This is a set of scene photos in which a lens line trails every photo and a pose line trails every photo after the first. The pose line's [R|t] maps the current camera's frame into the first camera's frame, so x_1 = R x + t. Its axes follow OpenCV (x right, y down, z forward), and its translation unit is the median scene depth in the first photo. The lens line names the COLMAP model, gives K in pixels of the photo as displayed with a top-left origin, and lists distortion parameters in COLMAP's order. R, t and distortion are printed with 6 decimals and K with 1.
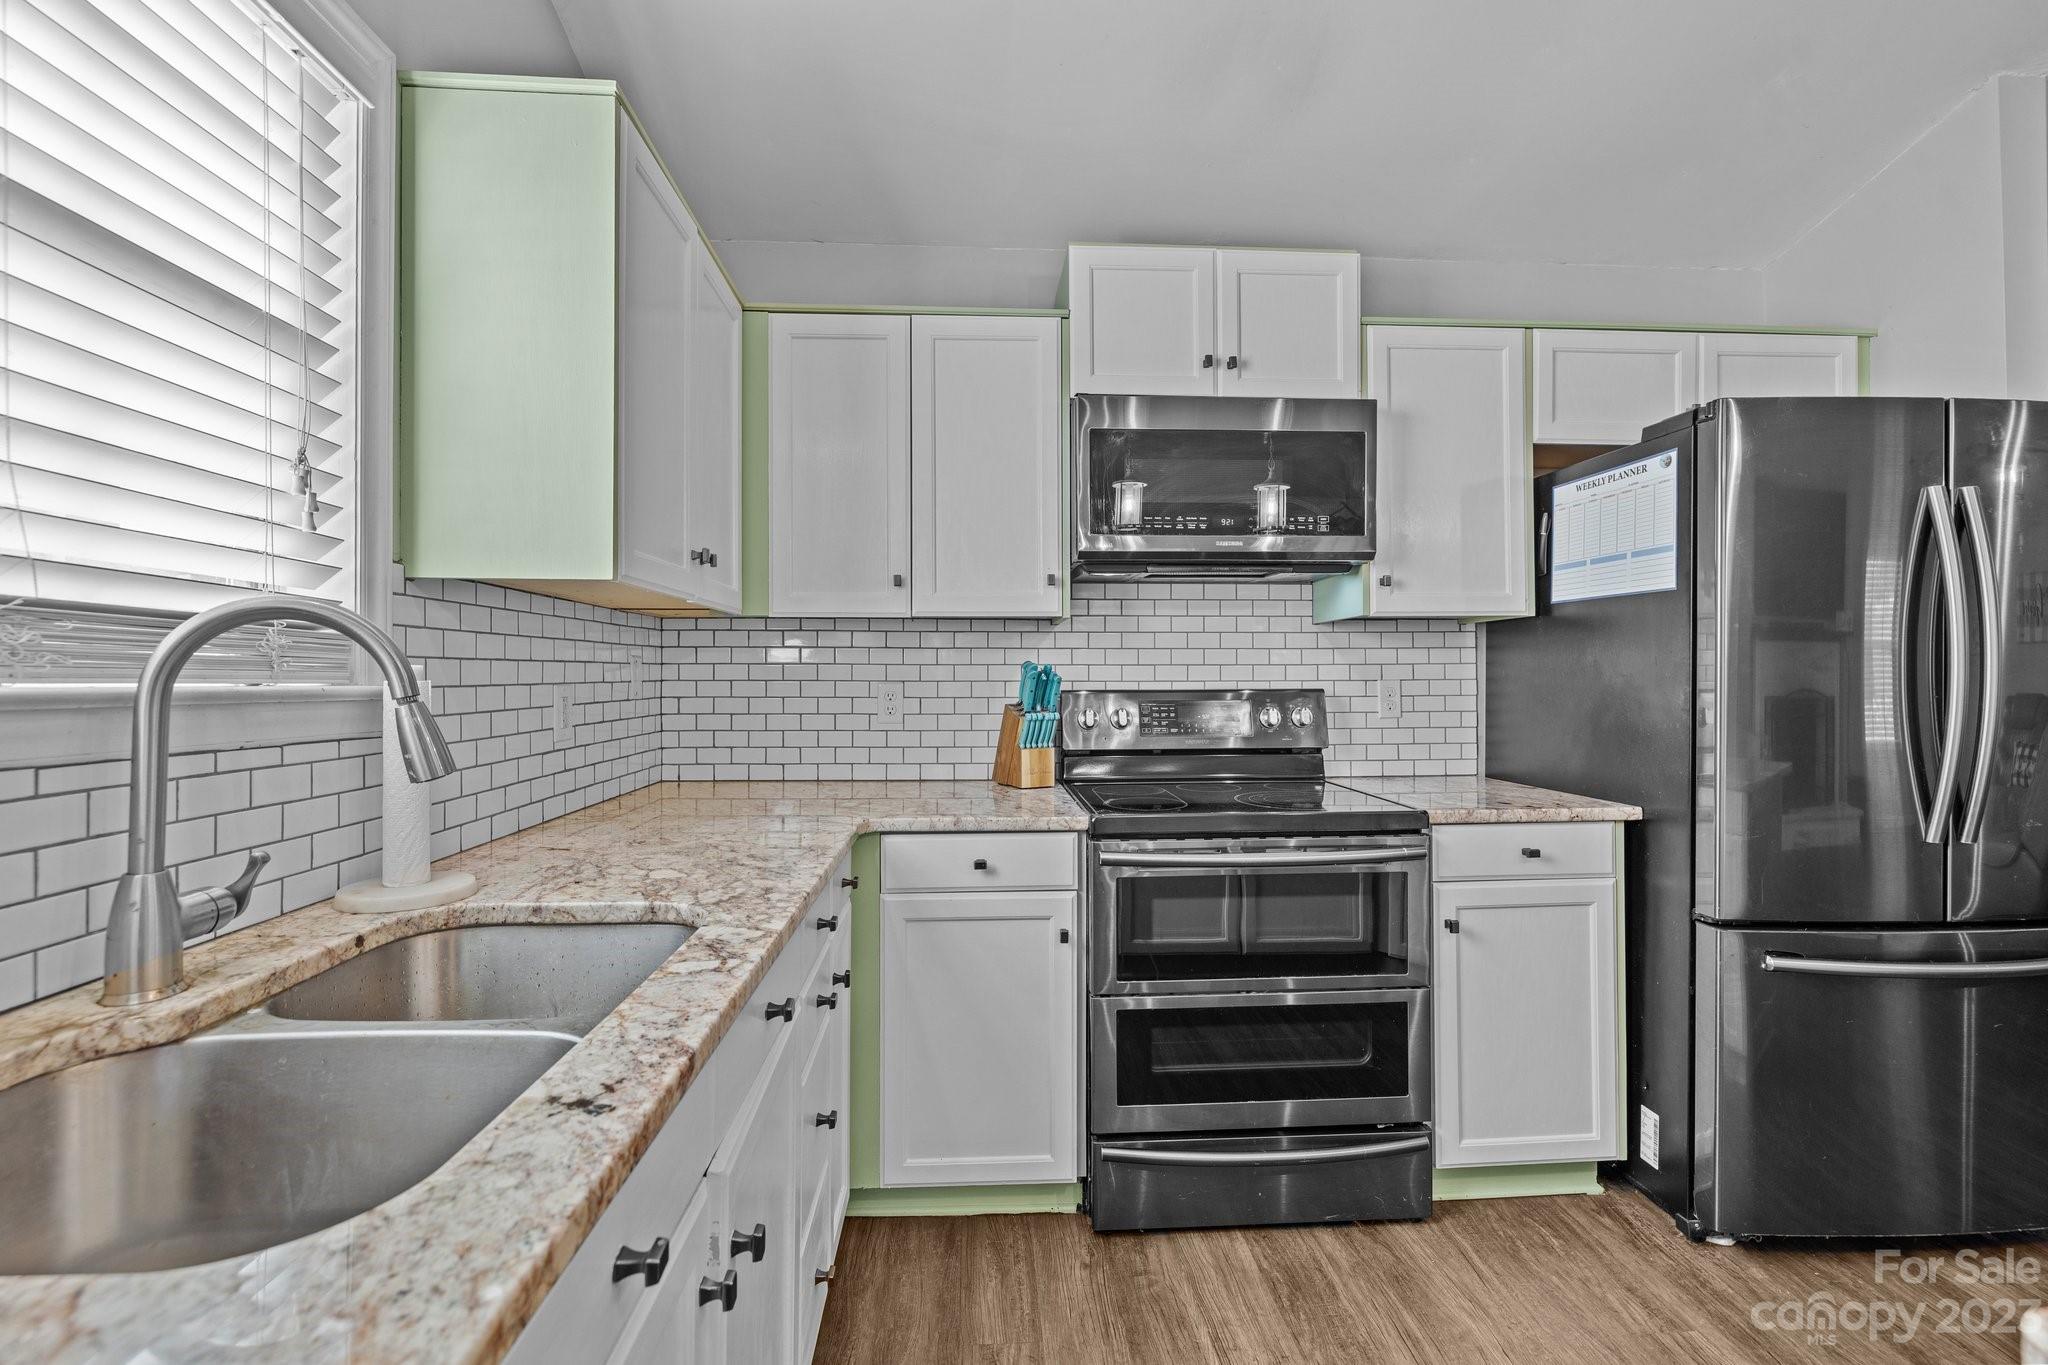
lens RADIAL K [[868.8, 0, 1020.1], [0, 868.8, 679.1], [0, 0, 1]] dist [-0.001384, -0.000107]
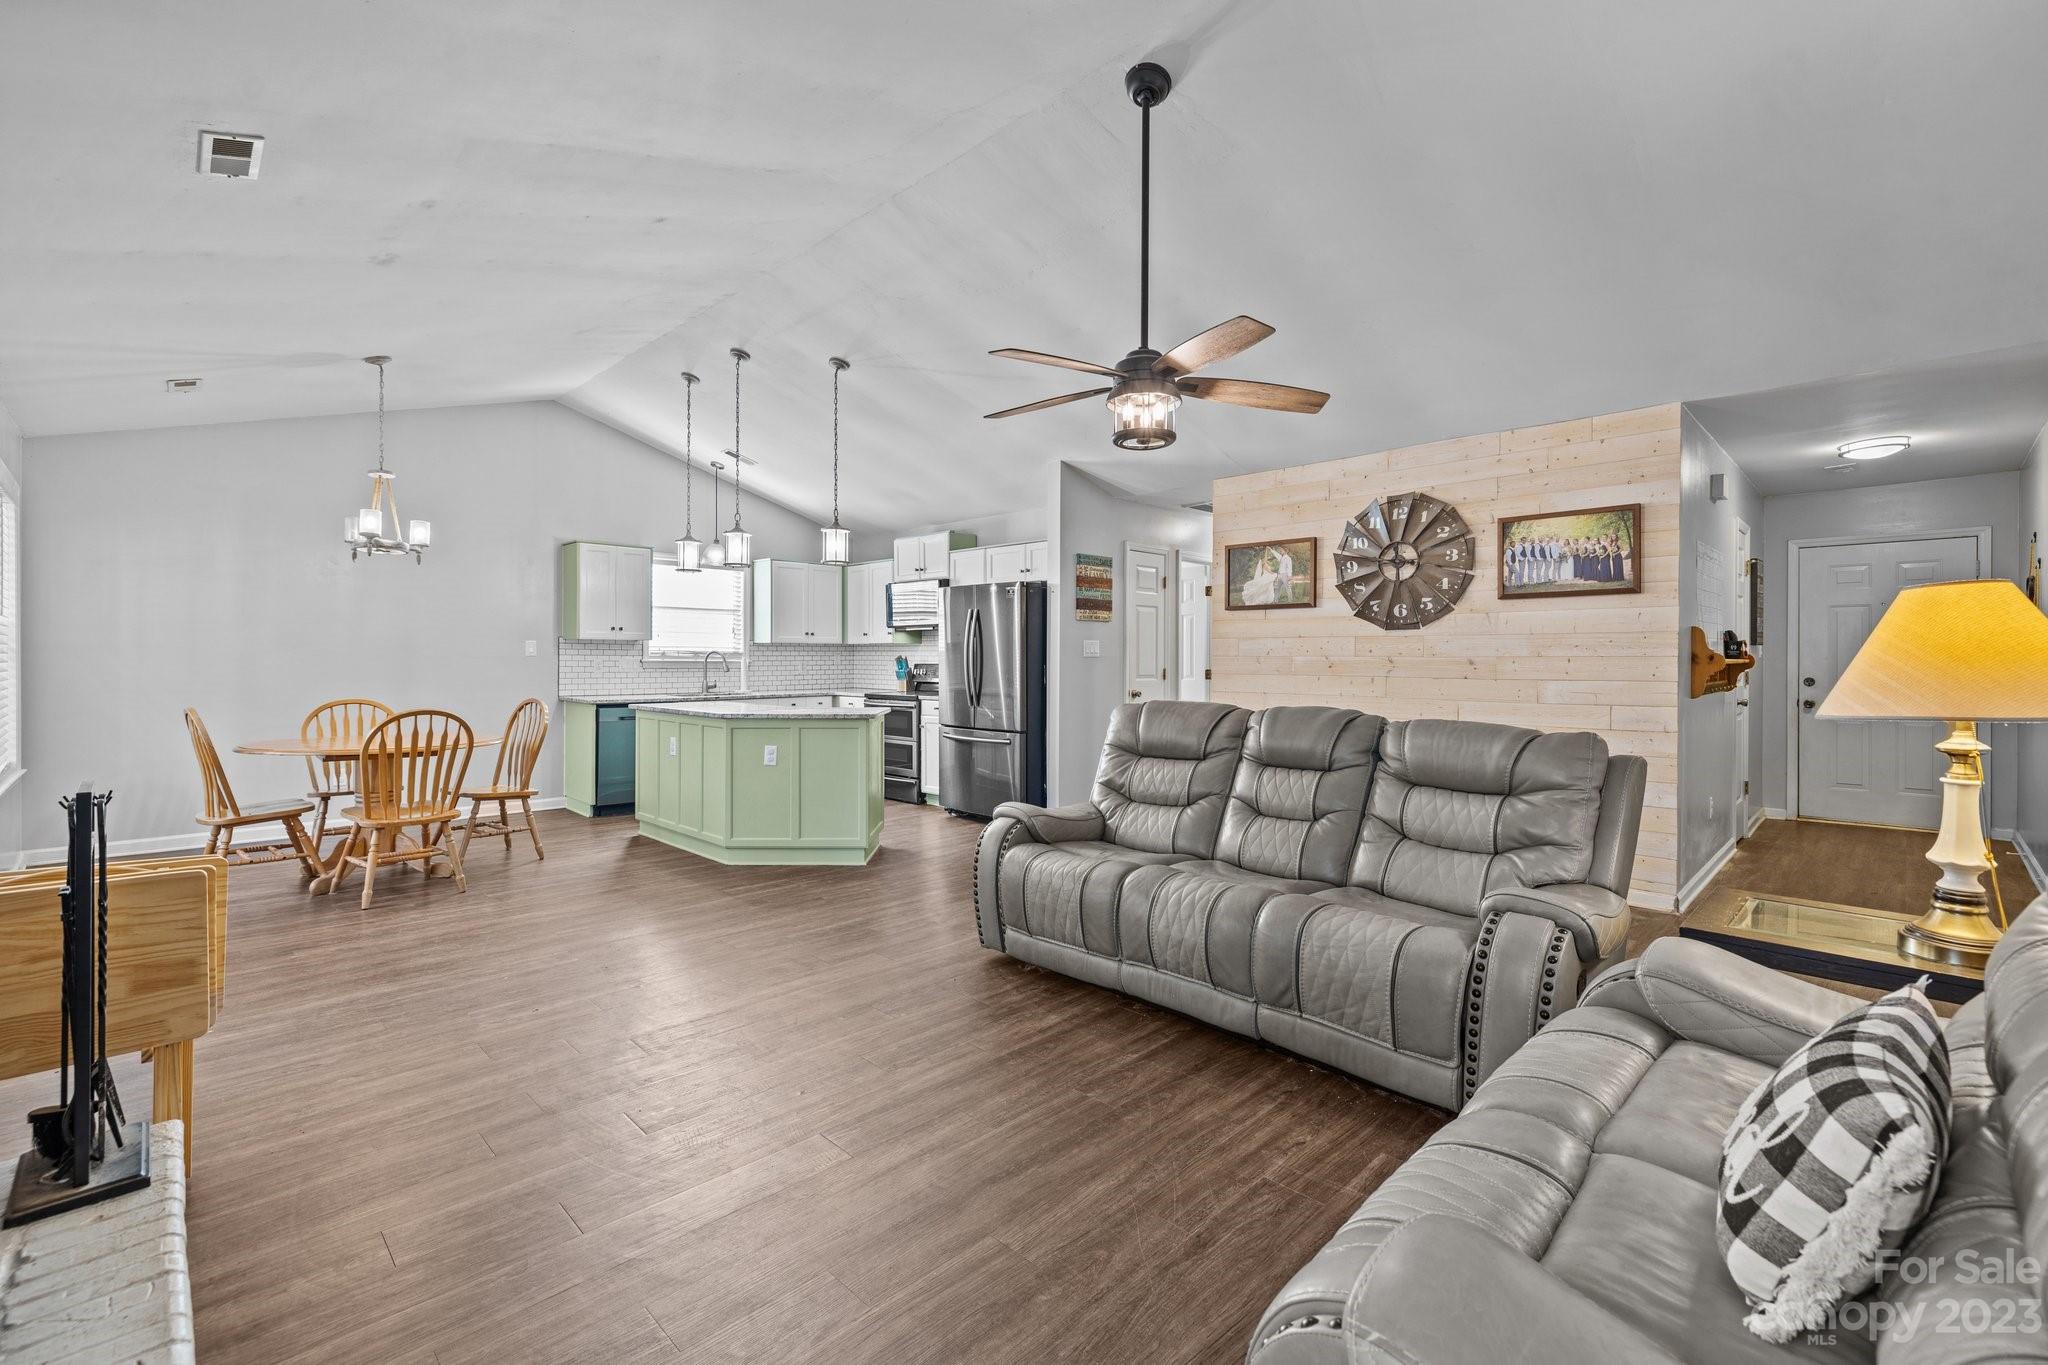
lens RADIAL K [[881.5, 0, 1020.9], [0, 881.5, 664.8], [0, 0, 1]] dist [0.001449, 0.000389]
pose [[0.666130, 0.009217, -0.745779, 3.174783], [-0.004154, 0.999954, 0.008648, -0.014827], [0.745824, -0.002663, 0.666137, -1.063635]]
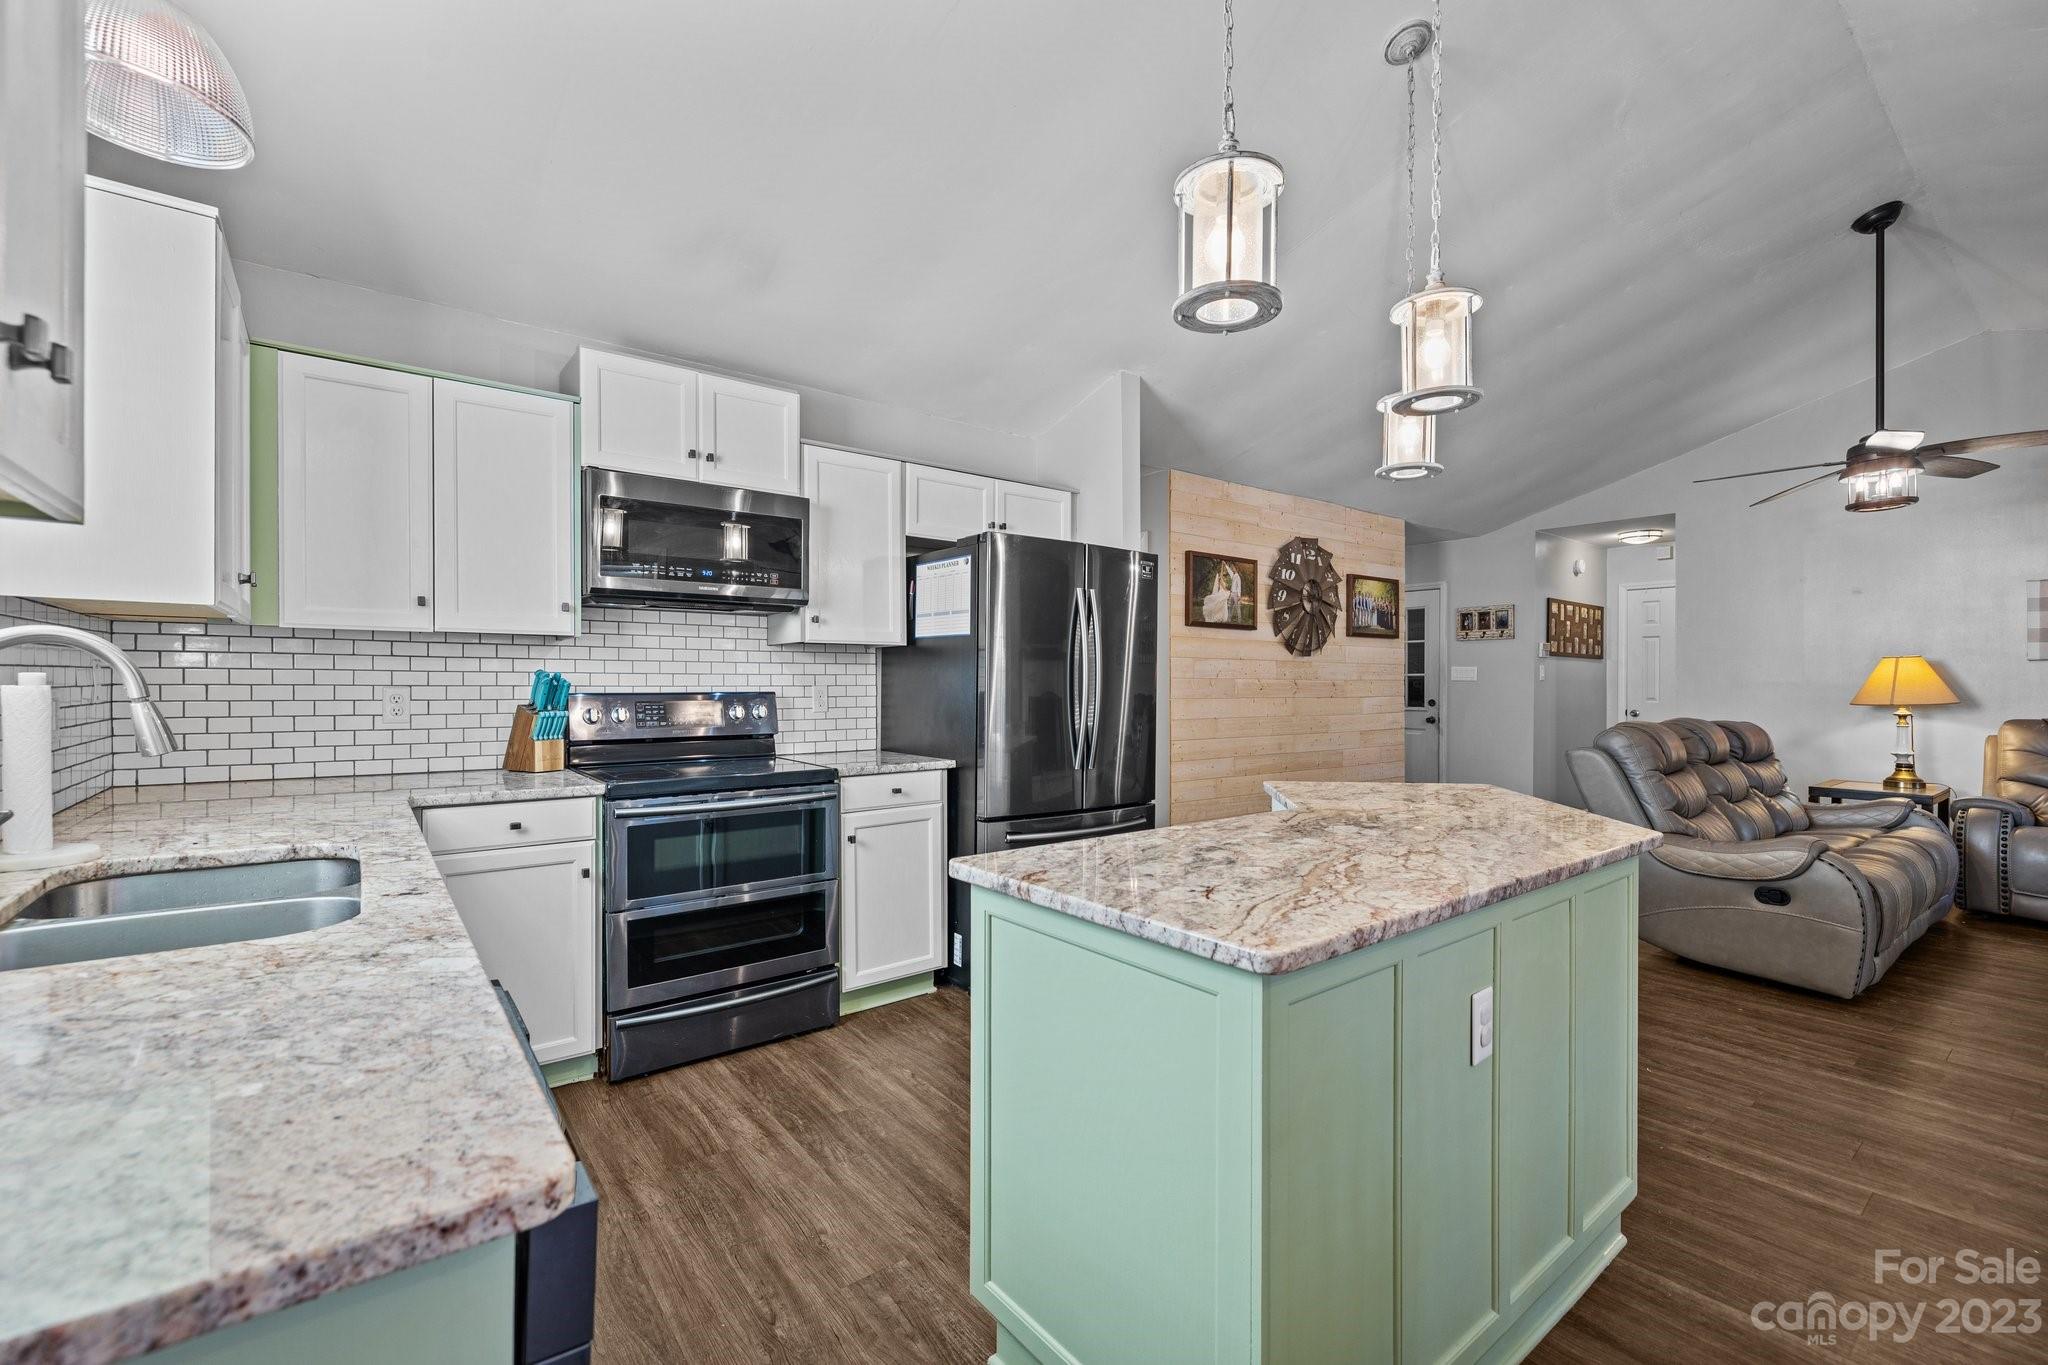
lens RADIAL K [[869.0, 0, 1016.3], [0, 869.0, 688.4], [0, 0, 1]] dist [0.000860, 0.000015]
pose [[0.825603, 0.000616, 0.564251, -0.137690], [-0.003705, 0.999984, 0.004329, -0.002254], [-0.564239, -0.005664, 0.825592, -0.432530]]
